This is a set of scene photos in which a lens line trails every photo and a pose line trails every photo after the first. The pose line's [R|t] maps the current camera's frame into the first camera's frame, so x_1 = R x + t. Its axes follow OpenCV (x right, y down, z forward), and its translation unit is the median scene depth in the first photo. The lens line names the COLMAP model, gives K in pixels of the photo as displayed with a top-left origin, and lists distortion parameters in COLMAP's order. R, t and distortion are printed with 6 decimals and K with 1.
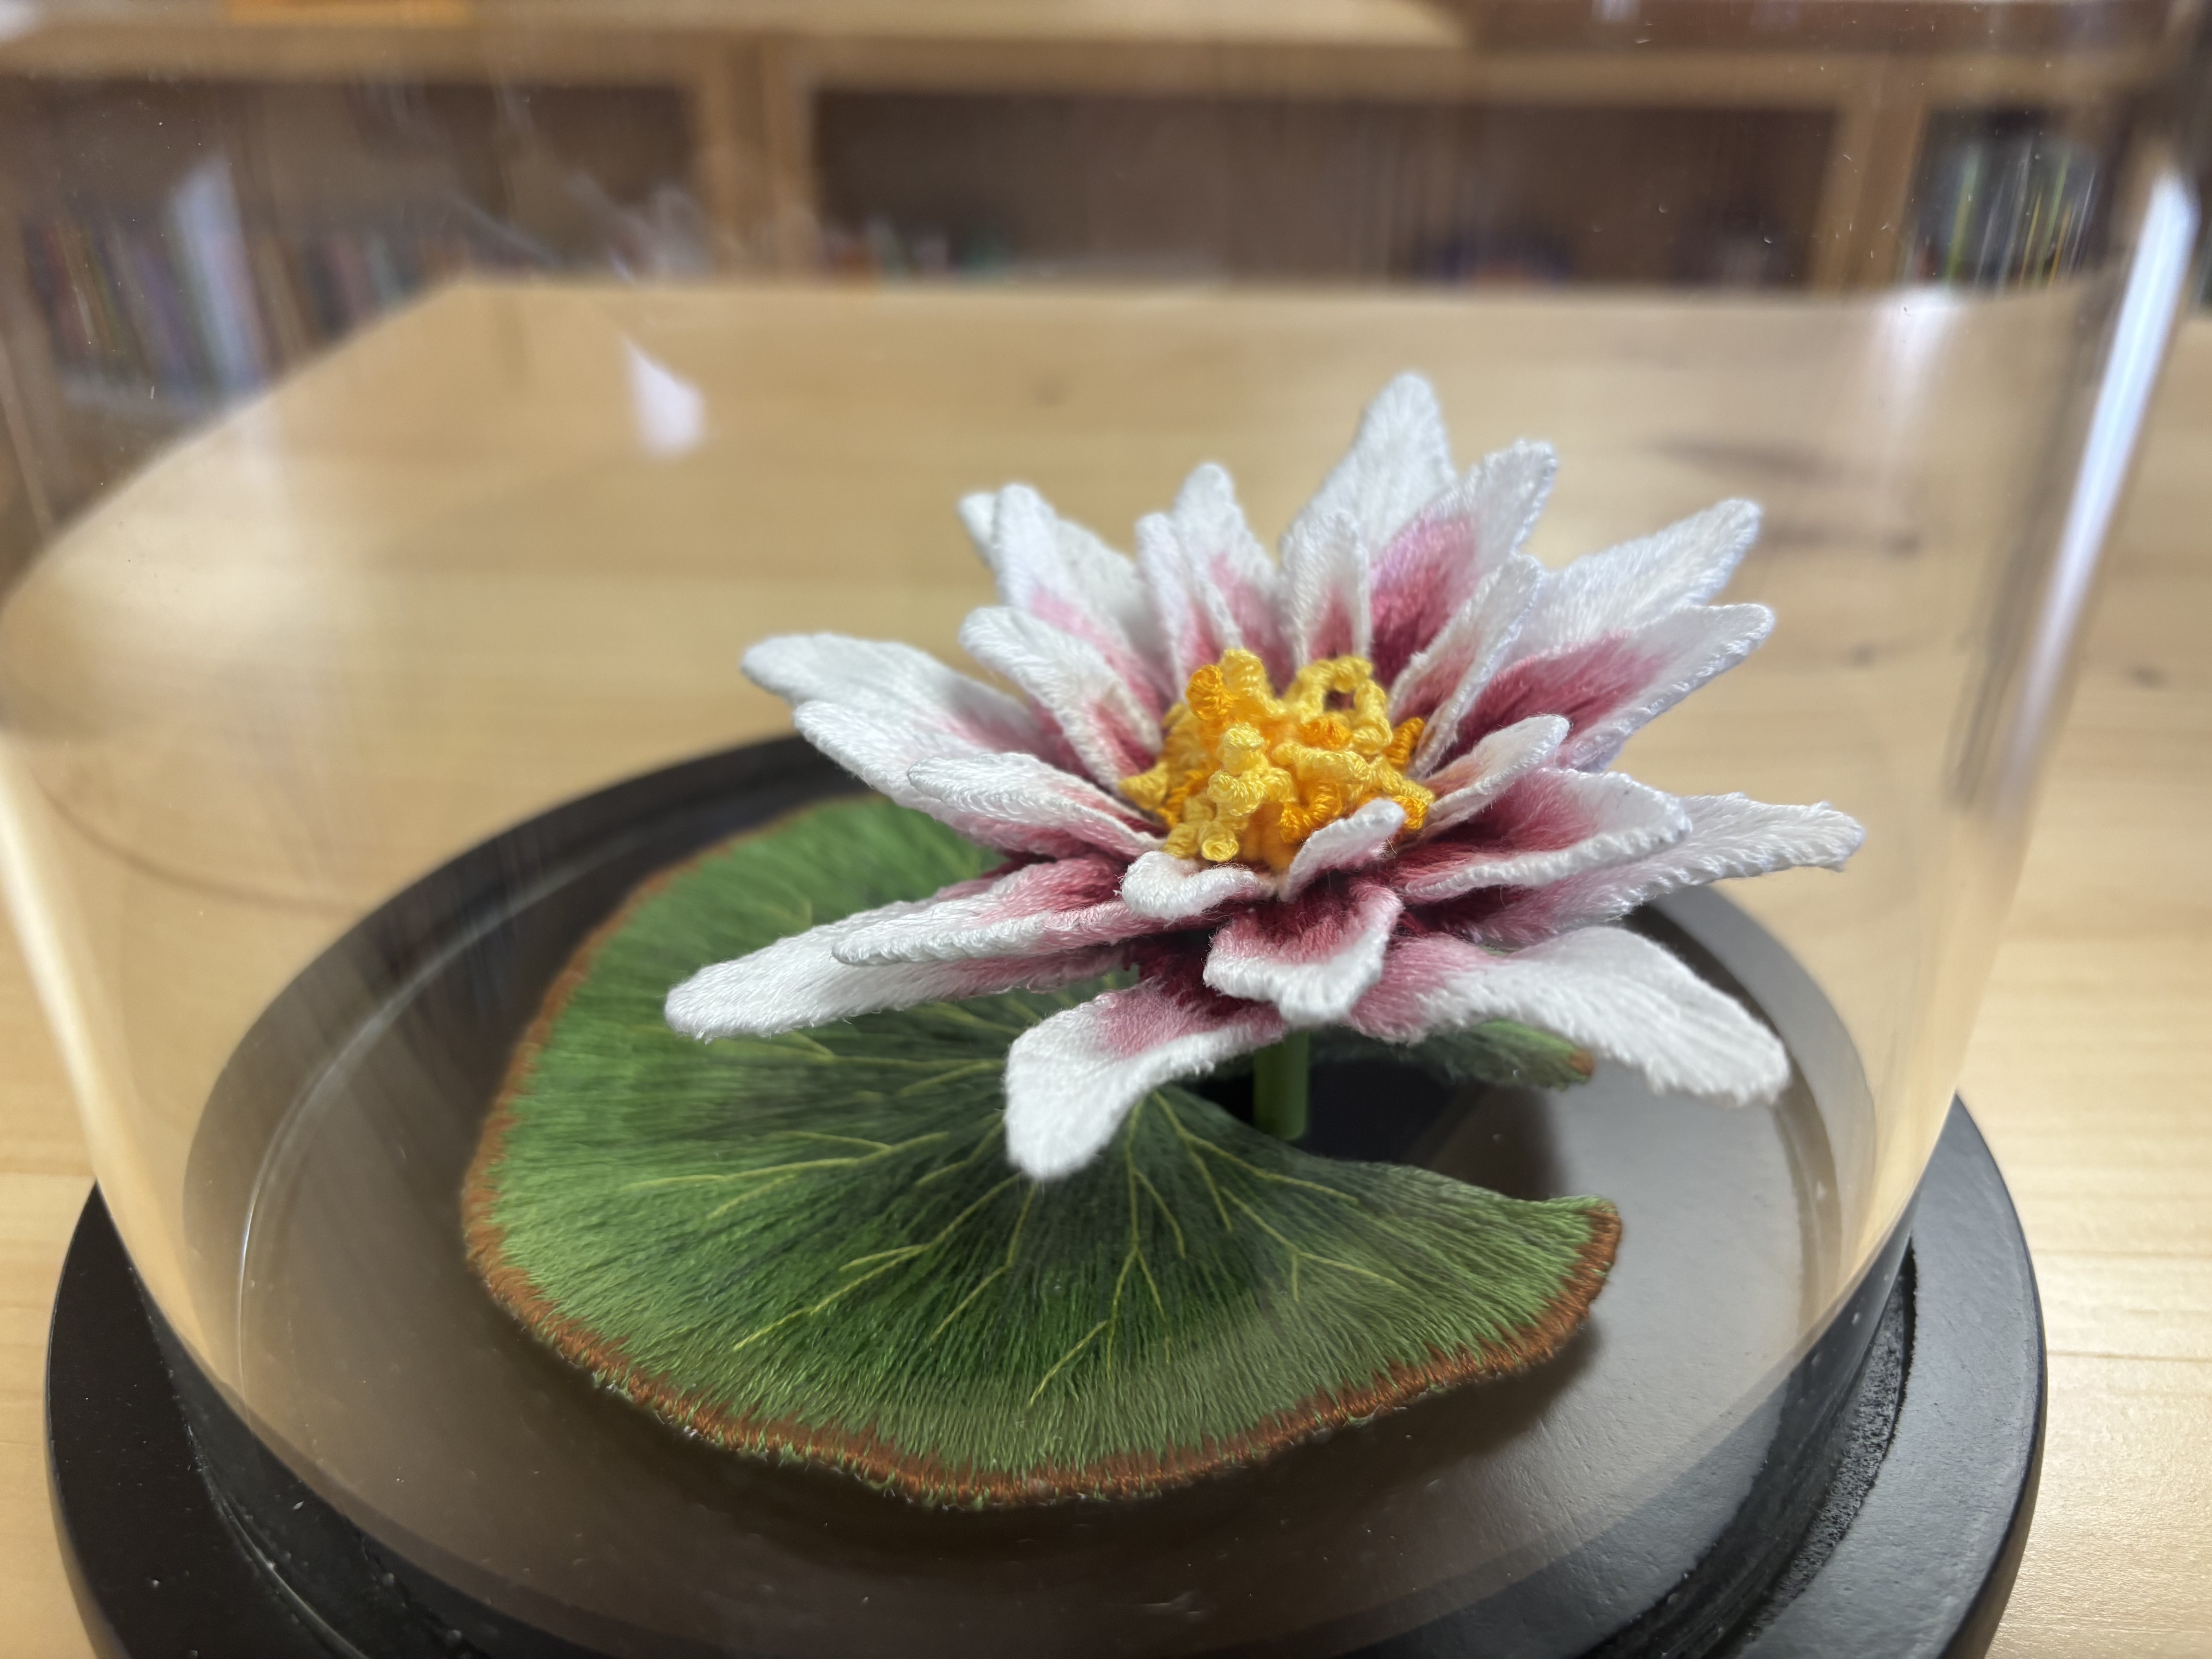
lens RADIAL K [[1682.6, 0, 1096.1], [0, 1682.6, 850.7], [0, 0, 1]] dist [-0.001405, -0.003496]
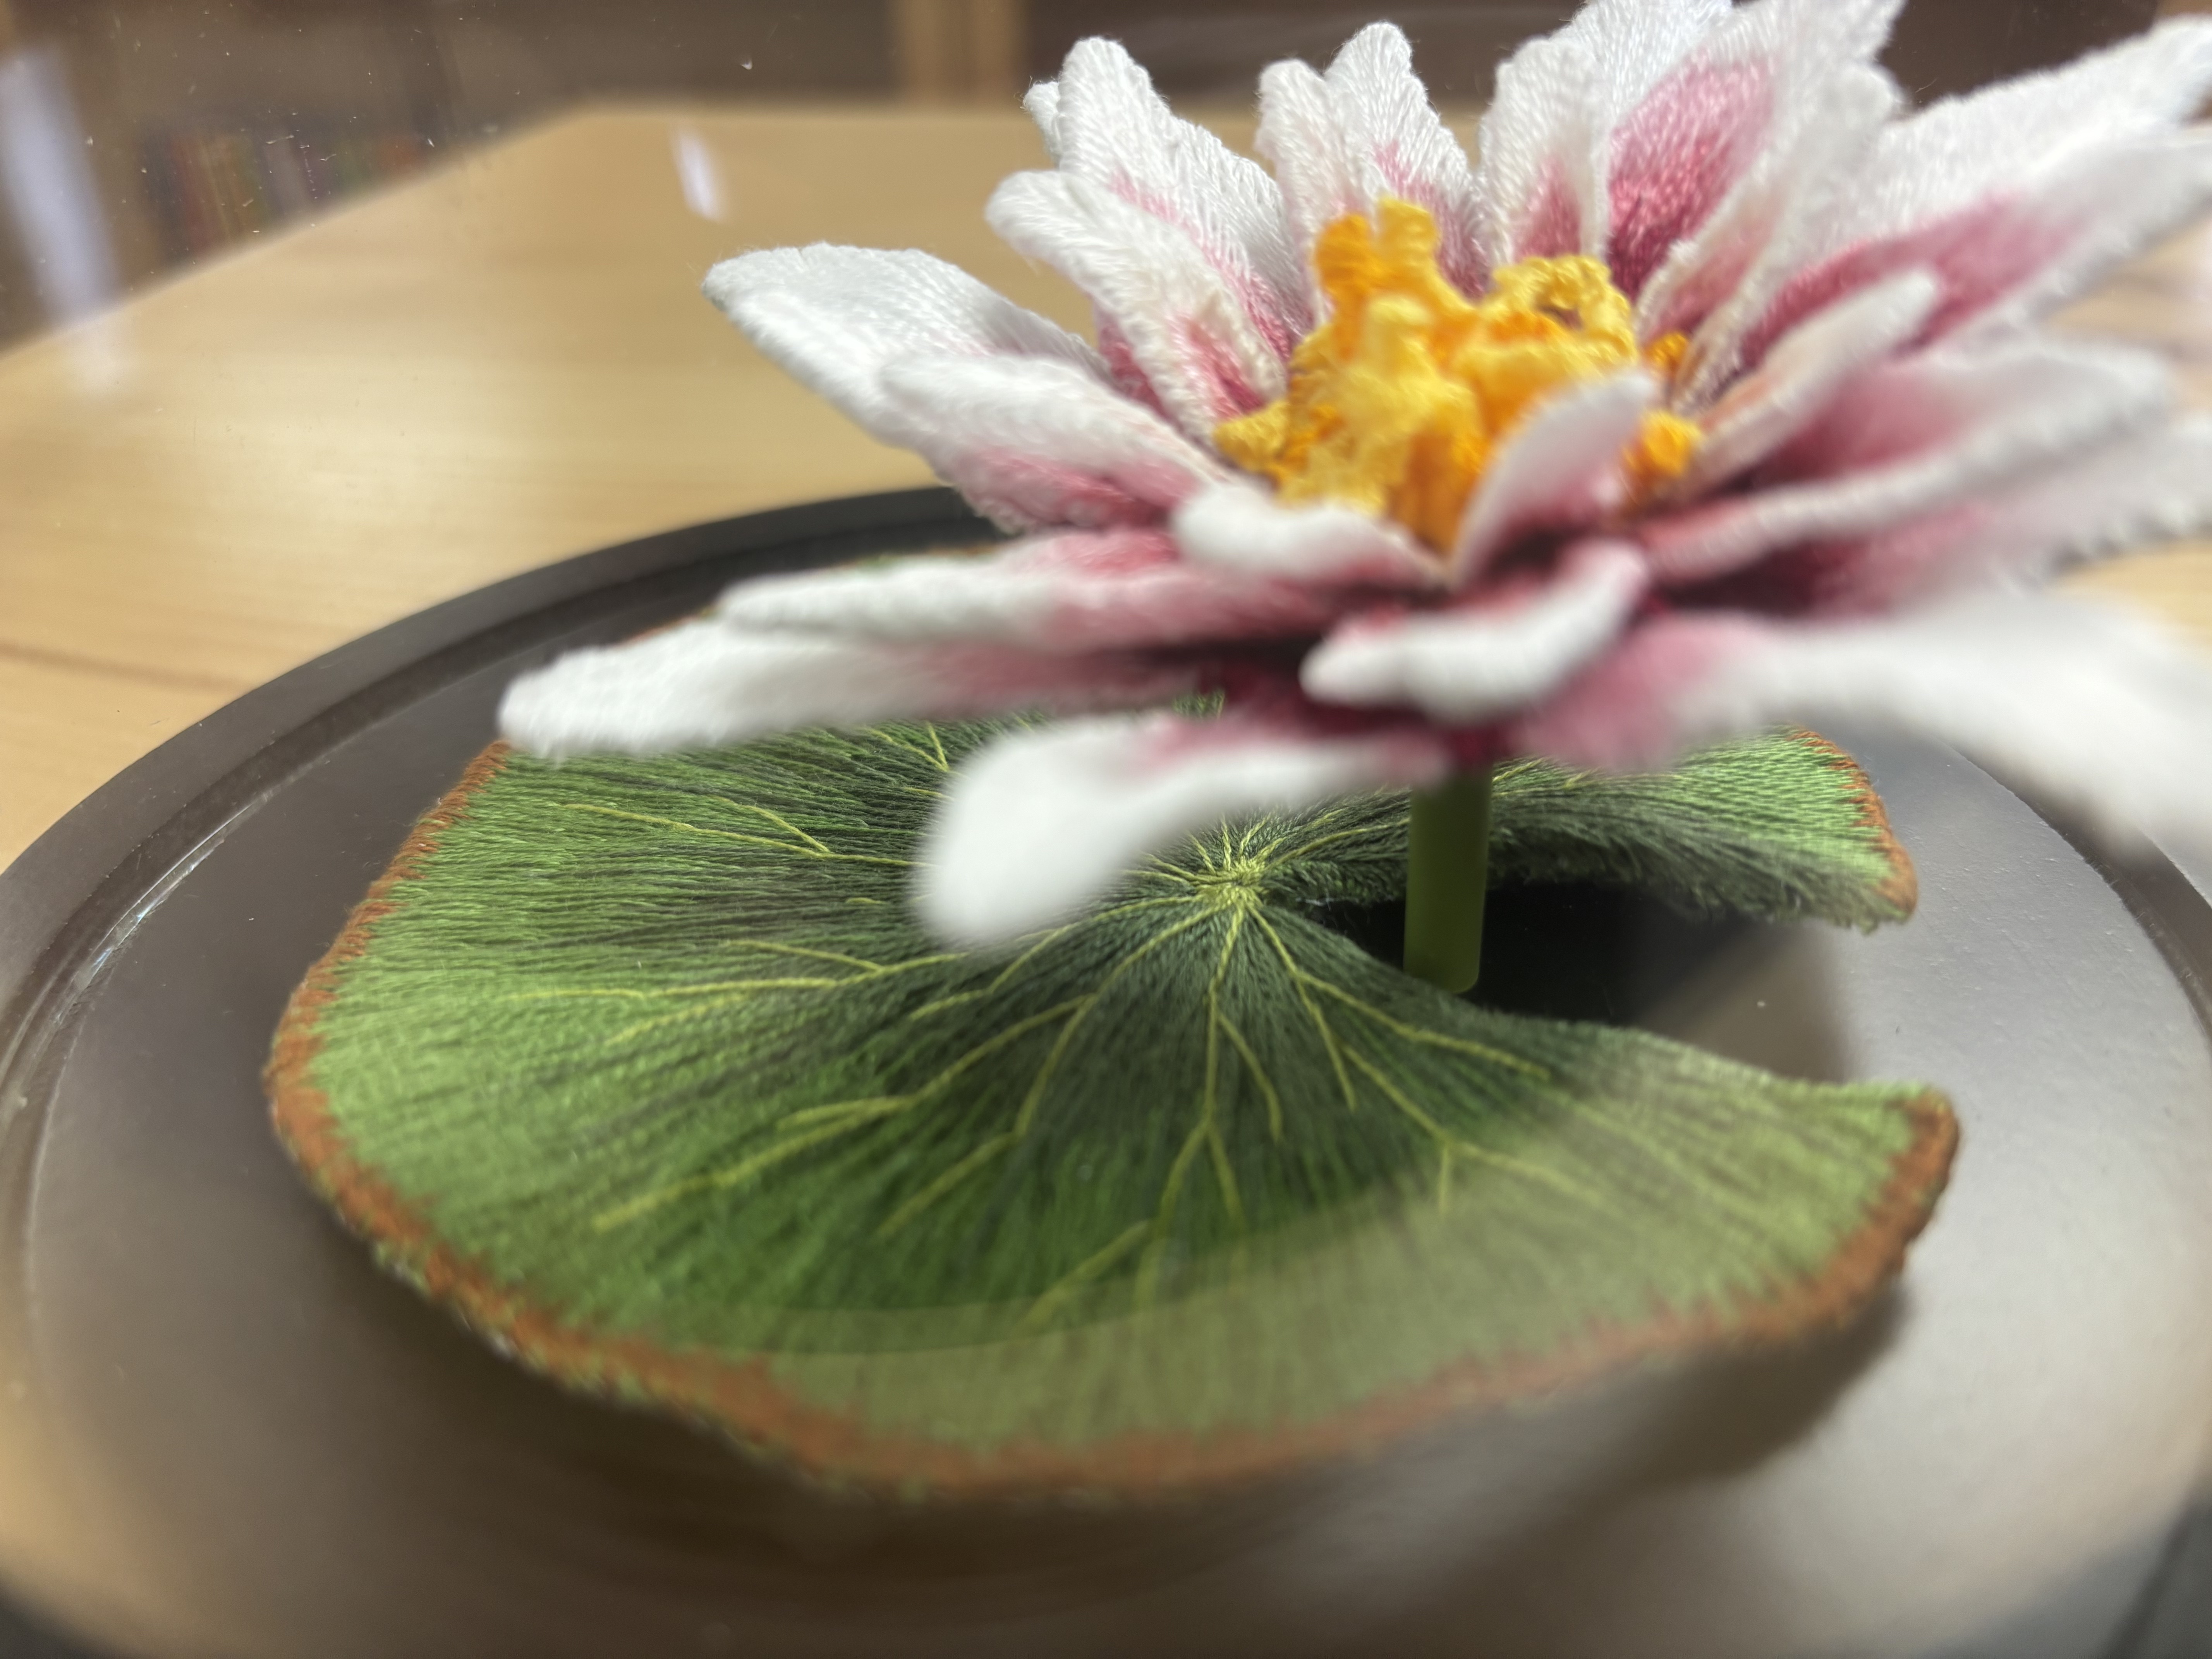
lens RADIAL K [[1730.4, 0, 1103.6], [0, 1730.4, 825.9], [0, 0, 1]] dist [0.034205, -0.155191]
pose [[0.993605, 0.043490, -0.104203, 0.048157], [-0.040251, 0.998645, 0.032987, 0.094625], [0.105496, -0.028581, 0.994009, 0.301854]]
